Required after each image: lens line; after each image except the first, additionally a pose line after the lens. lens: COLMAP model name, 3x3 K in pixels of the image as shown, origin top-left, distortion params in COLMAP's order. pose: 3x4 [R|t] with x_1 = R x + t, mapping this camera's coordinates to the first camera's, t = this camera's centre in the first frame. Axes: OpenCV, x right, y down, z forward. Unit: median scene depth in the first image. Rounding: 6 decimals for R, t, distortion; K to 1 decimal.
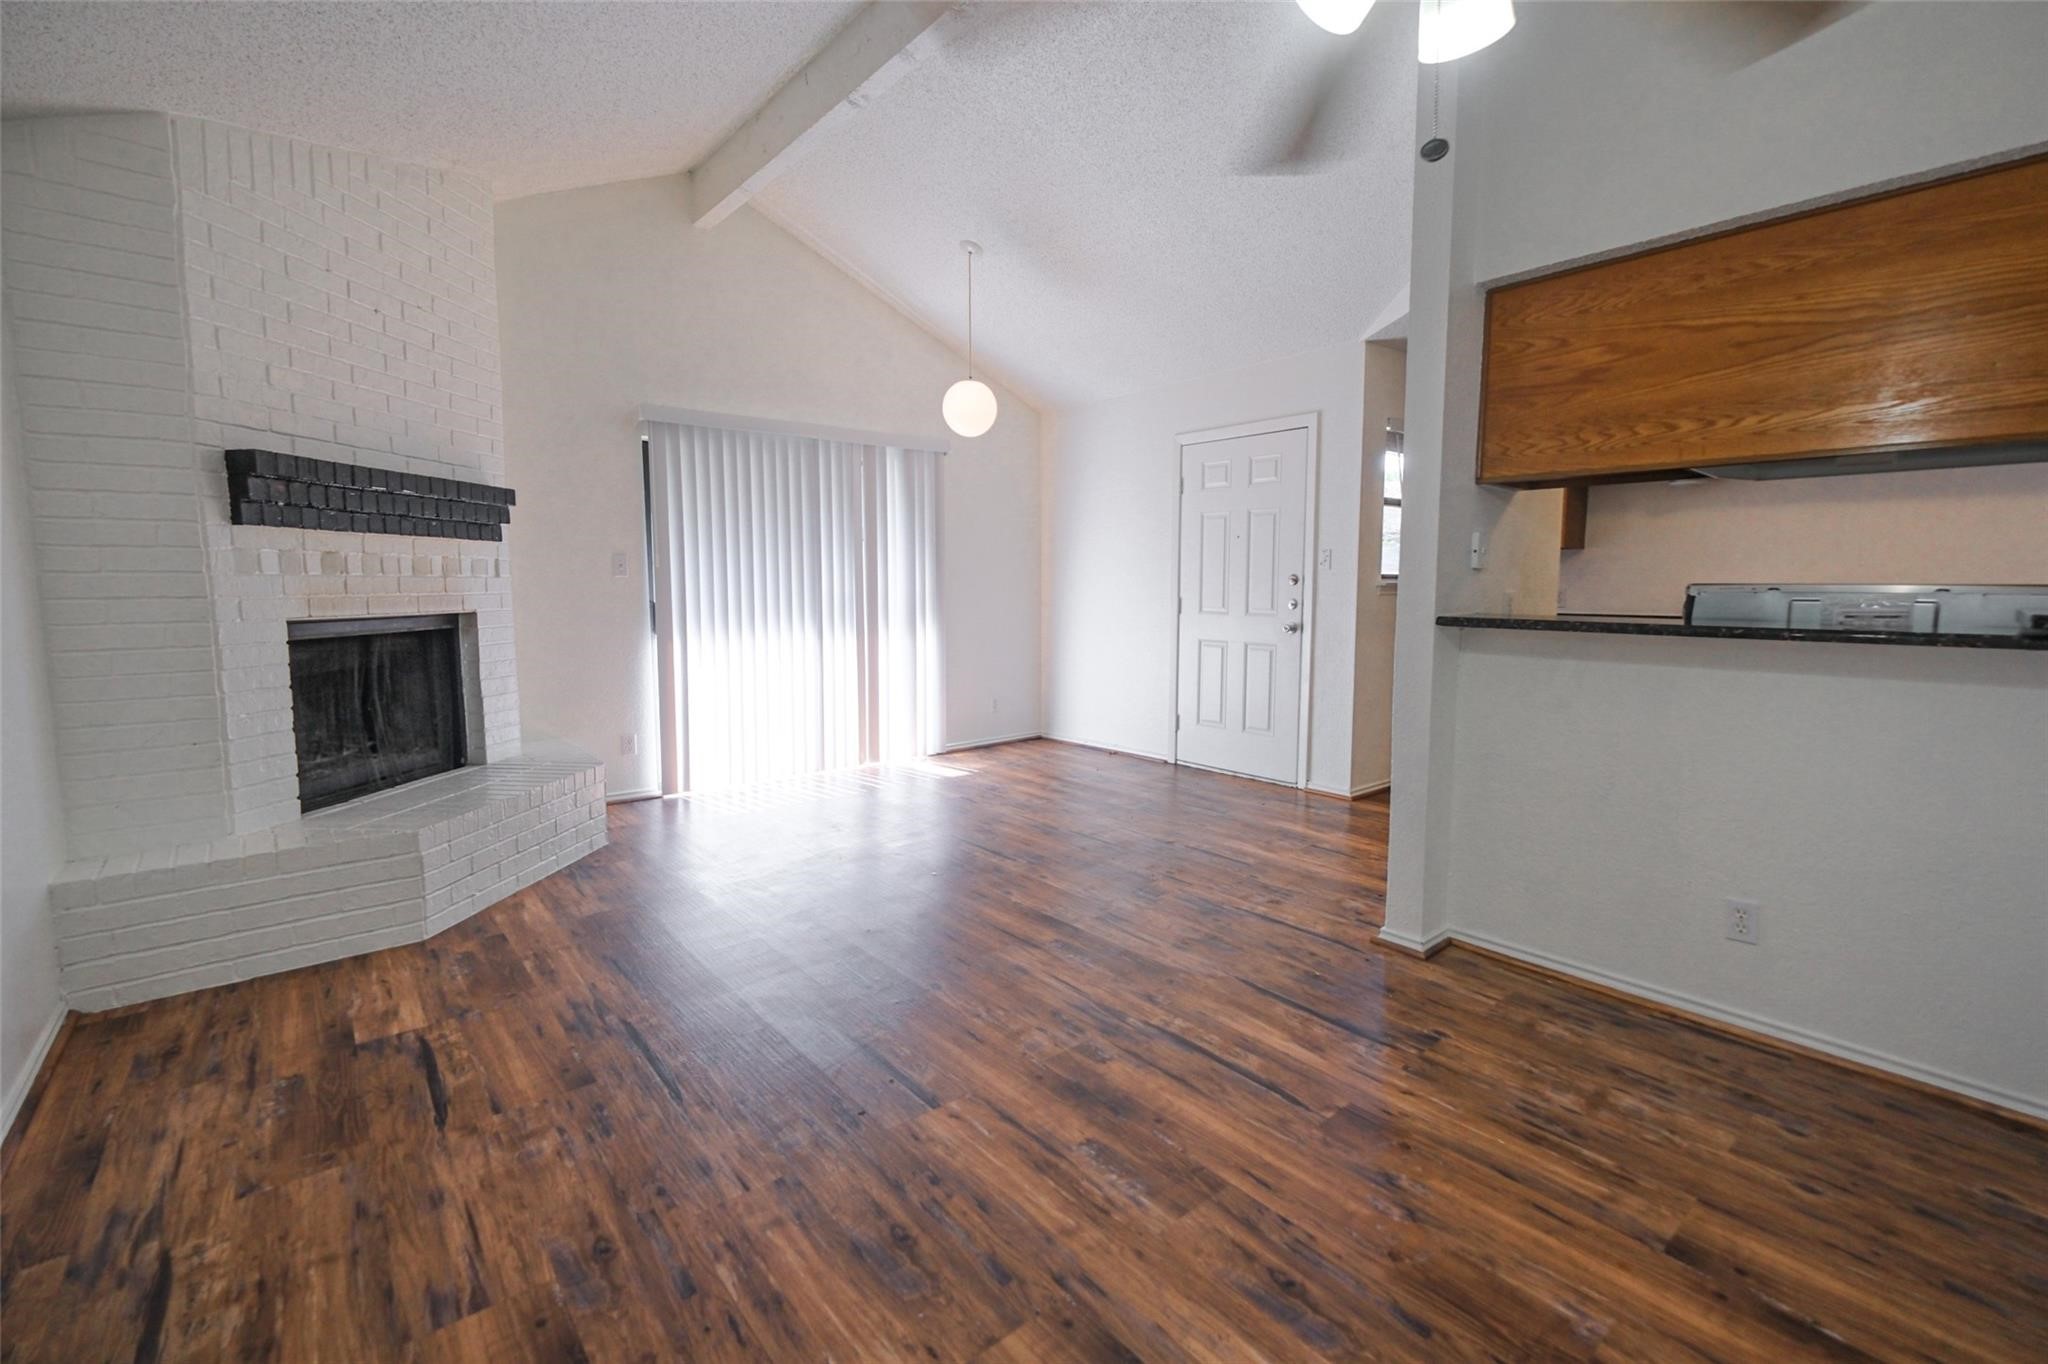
lens RADIAL K [[887.4, 0, 1028.0], [0, 887.4, 671.1], [0, 0, 1]] dist [0.000148, -0.000247]
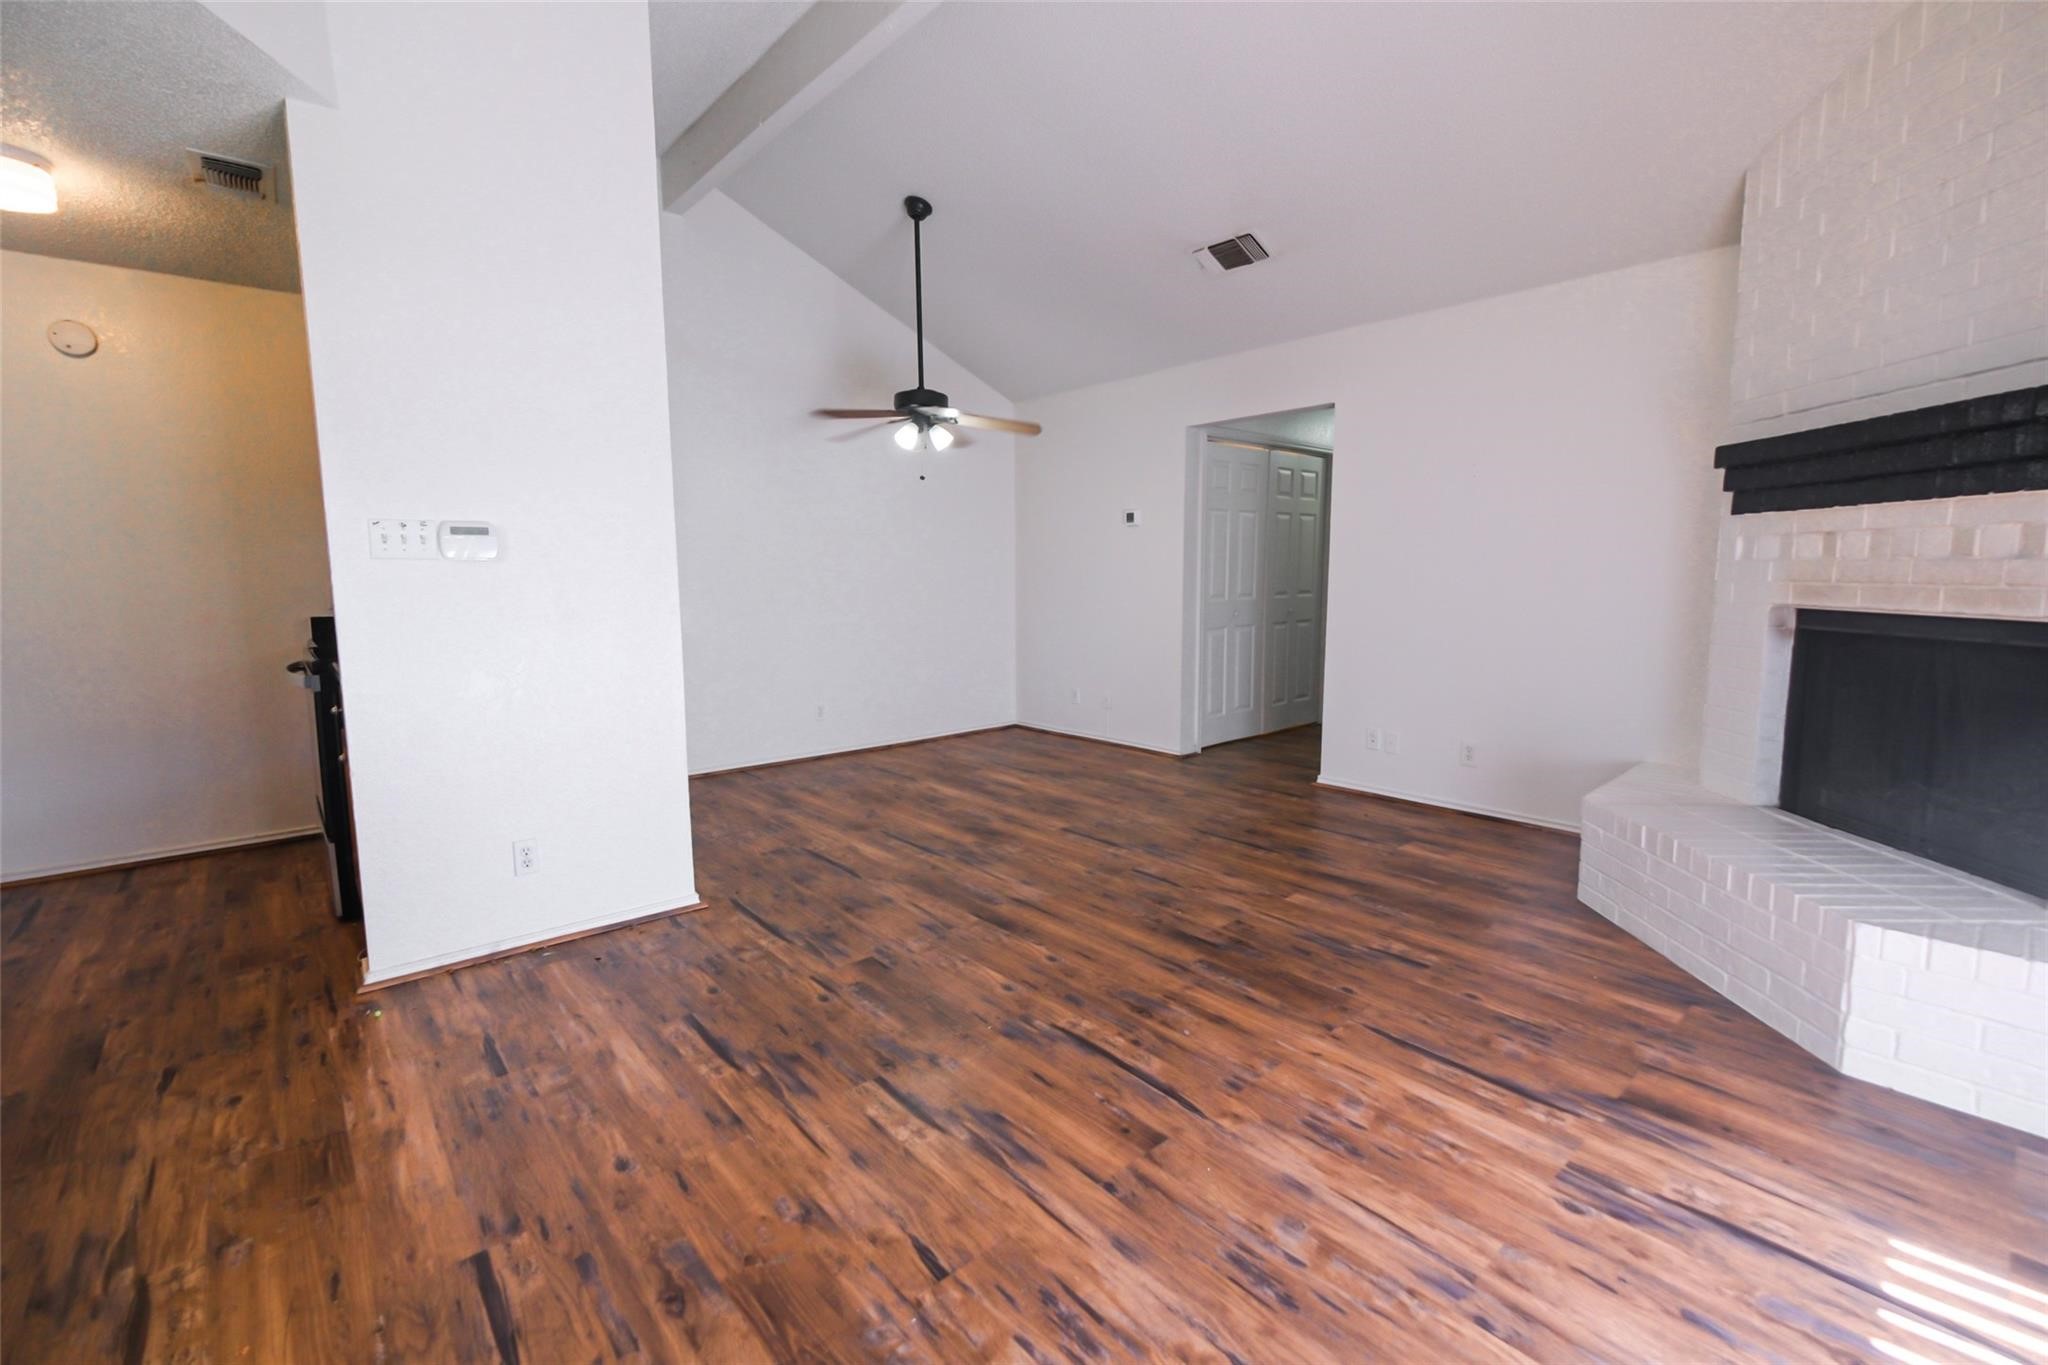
lens RADIAL K [[887.4, 0, 1028.0], [0, 887.4, 671.6], [0, 0, 1]] dist [0.000148, -0.000247]
pose [[-0.999446, 0.011648, -0.031189, 0.024820], [0.004670, 0.976590, 0.215058, -0.210904], [0.032963, 0.214793, -0.976103, 2.034239]]
